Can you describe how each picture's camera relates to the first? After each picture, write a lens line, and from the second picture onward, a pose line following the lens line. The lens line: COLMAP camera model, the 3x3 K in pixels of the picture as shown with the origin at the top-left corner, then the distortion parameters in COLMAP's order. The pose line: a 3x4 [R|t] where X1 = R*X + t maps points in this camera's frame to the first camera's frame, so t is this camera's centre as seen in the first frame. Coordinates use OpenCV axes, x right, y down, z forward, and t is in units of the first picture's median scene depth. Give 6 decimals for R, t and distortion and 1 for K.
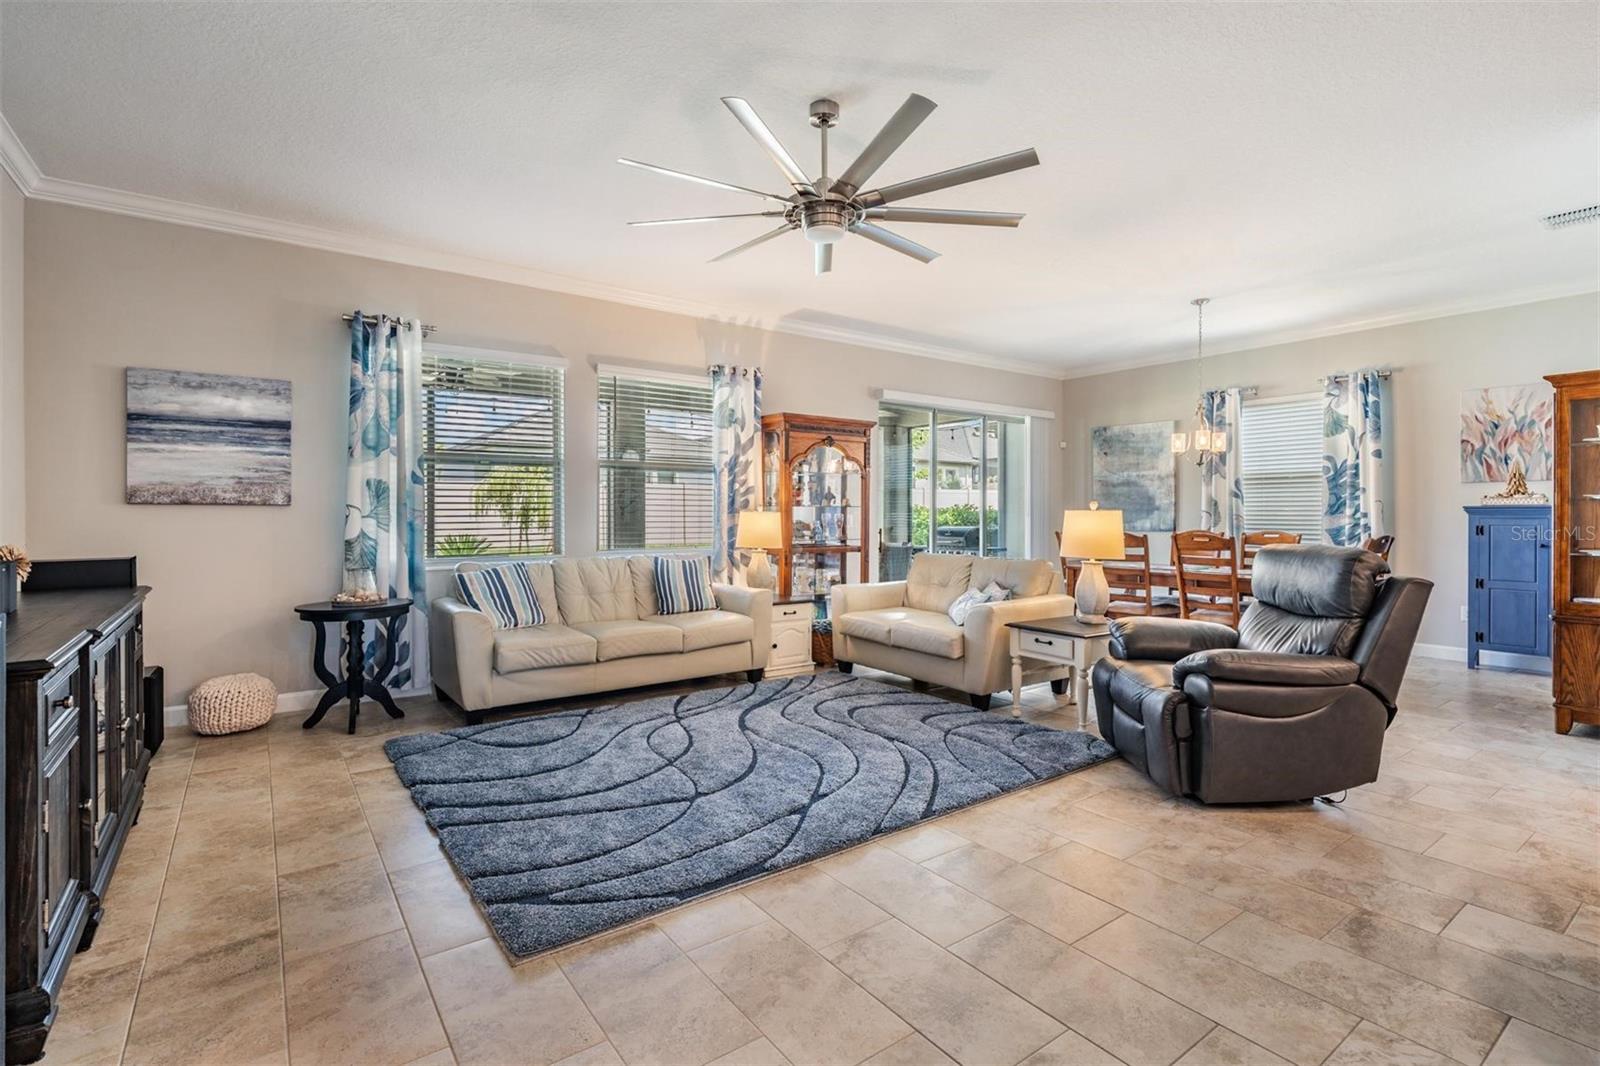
lens RADIAL K [[749.5, 0, 791.1], [0, 749.5, 520.9], [0, 0, 1]] dist [-0.000237, -0.000054]
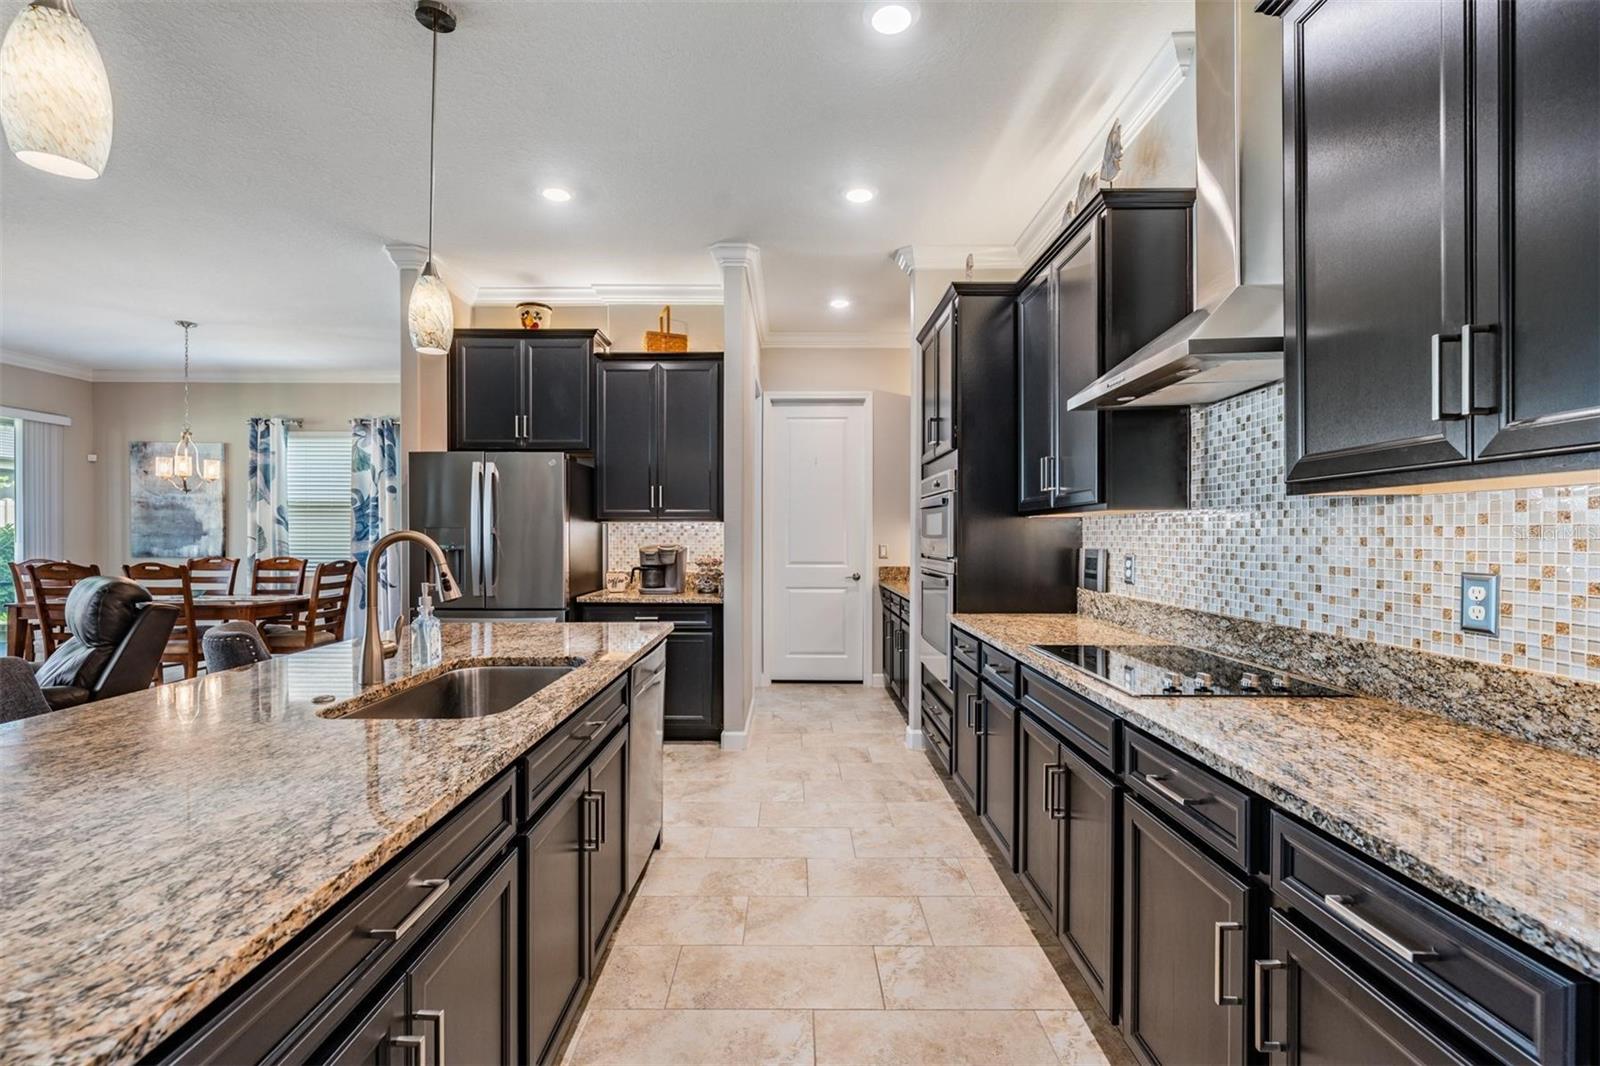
lens RADIAL K [[729.8, 0, 801.9], [0, 729.8, 537.3], [0, 0, 1]] dist [0.000703, 0.000464]
pose [[0.586057, 0.003765, 0.810261, 0.220199], [0.002589, 0.999975, -0.006519, -0.004898], [-0.810266, 0.005919, 0.586033, -0.189522]]
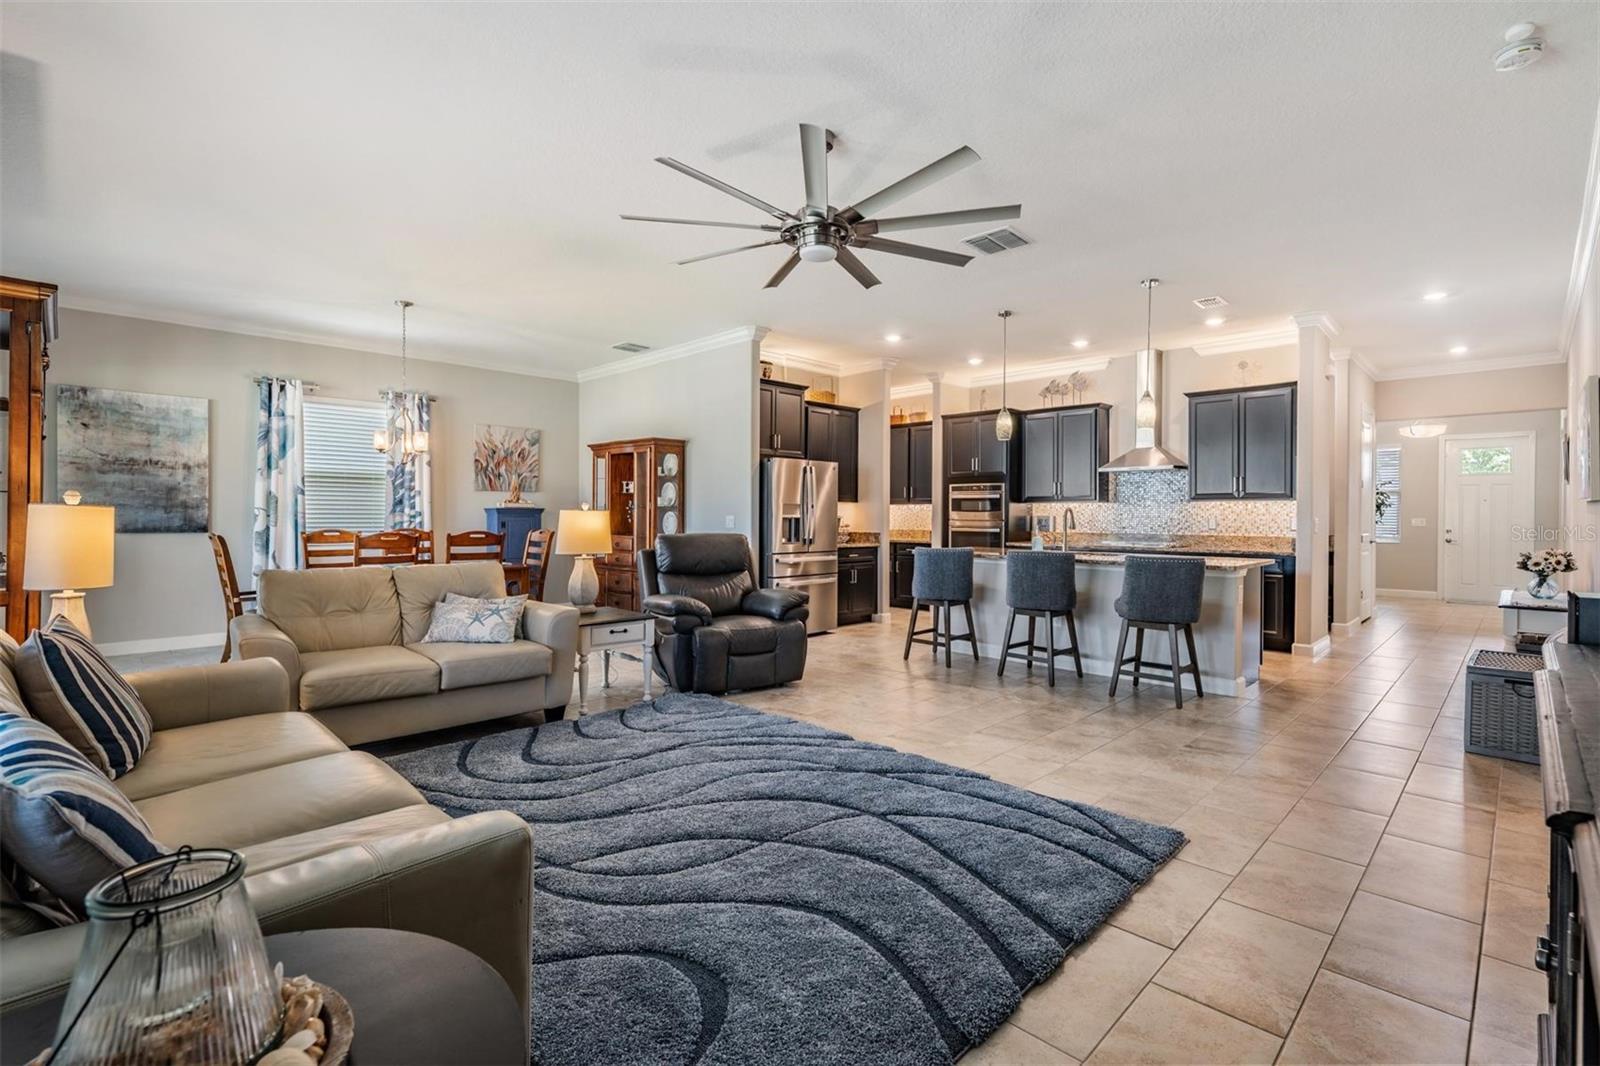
lens RADIAL K [[729.8, 0, 792.7], [0, 729.8, 526.0], [0, 0, 1]] dist [0.000703, 0.000464]
pose [[-0.156887, -0.015295, 0.987498, -0.468806], [0.002821, 0.999869, 0.015935, -0.004811], [-0.987613, 0.005286, -0.156823, 0.575741]]
